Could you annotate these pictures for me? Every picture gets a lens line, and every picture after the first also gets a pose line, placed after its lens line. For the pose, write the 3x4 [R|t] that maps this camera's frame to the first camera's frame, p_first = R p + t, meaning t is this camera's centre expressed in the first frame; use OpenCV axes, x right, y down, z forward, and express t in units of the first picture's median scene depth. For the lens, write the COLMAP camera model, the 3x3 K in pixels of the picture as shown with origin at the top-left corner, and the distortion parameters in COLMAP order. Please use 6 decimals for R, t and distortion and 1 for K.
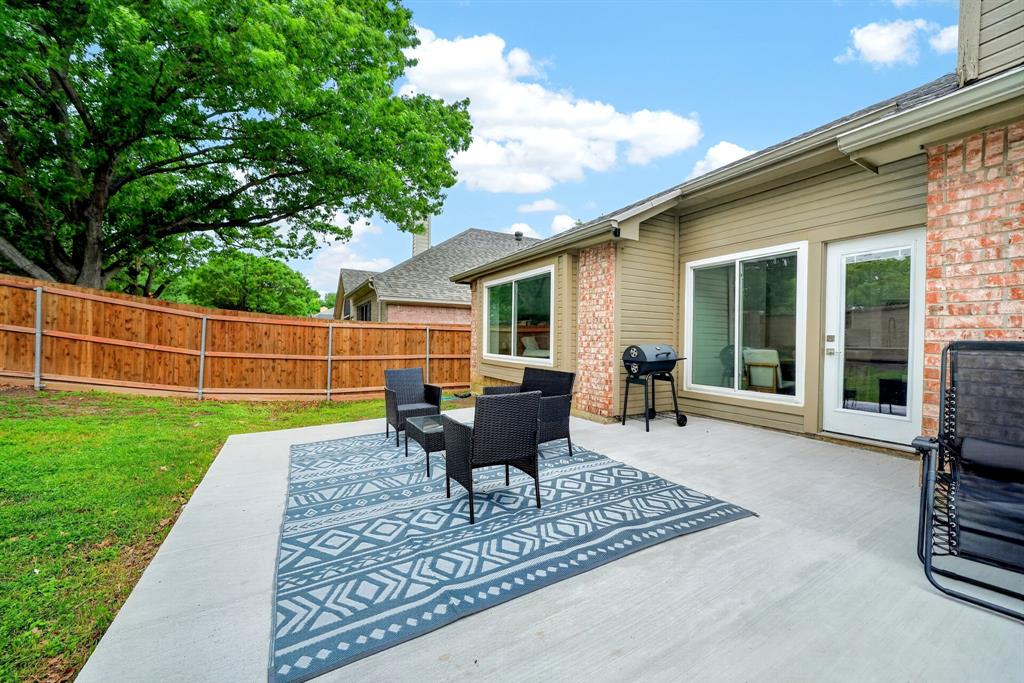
lens RADIAL K [[404.7, 0, 511.3], [0, 404.7, 339.2], [0, 0, 1]] dist [-0.010434, 0.001567]
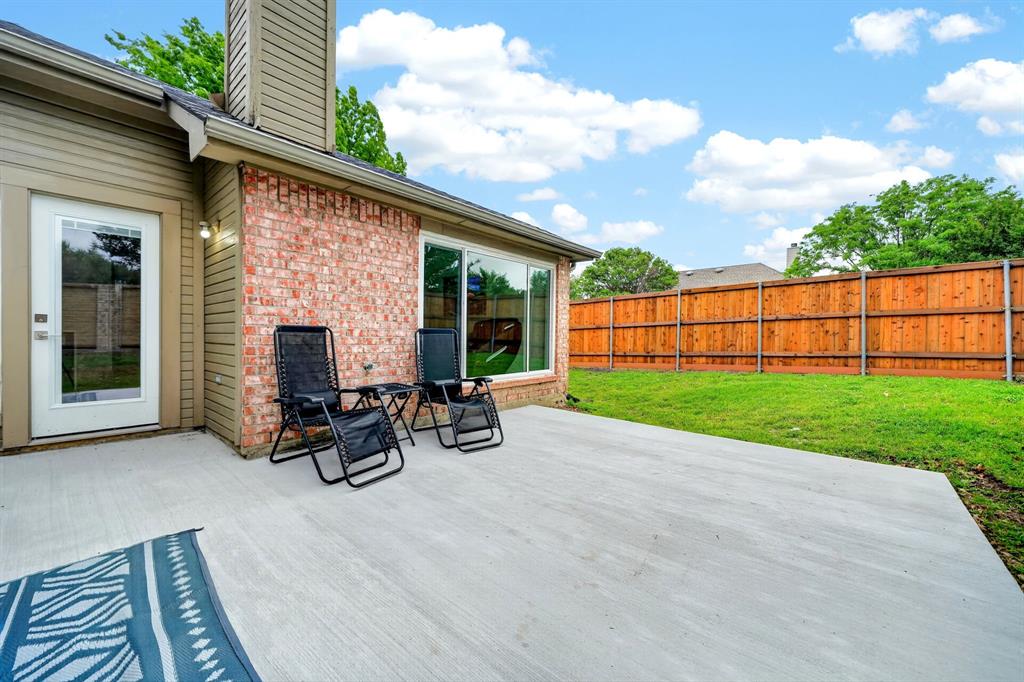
lens RADIAL K [[404.7, 0, 506.2], [0, 404.7, 339.1], [0, 0, 1]] dist [-0.010434, 0.001567]
pose [[-0.351100, -0.027798, 0.935925, -0.389001], [-0.019821, 0.999556, 0.022252, 0.005723], [-0.936128, -0.010738, -0.351495, 0.677549]]
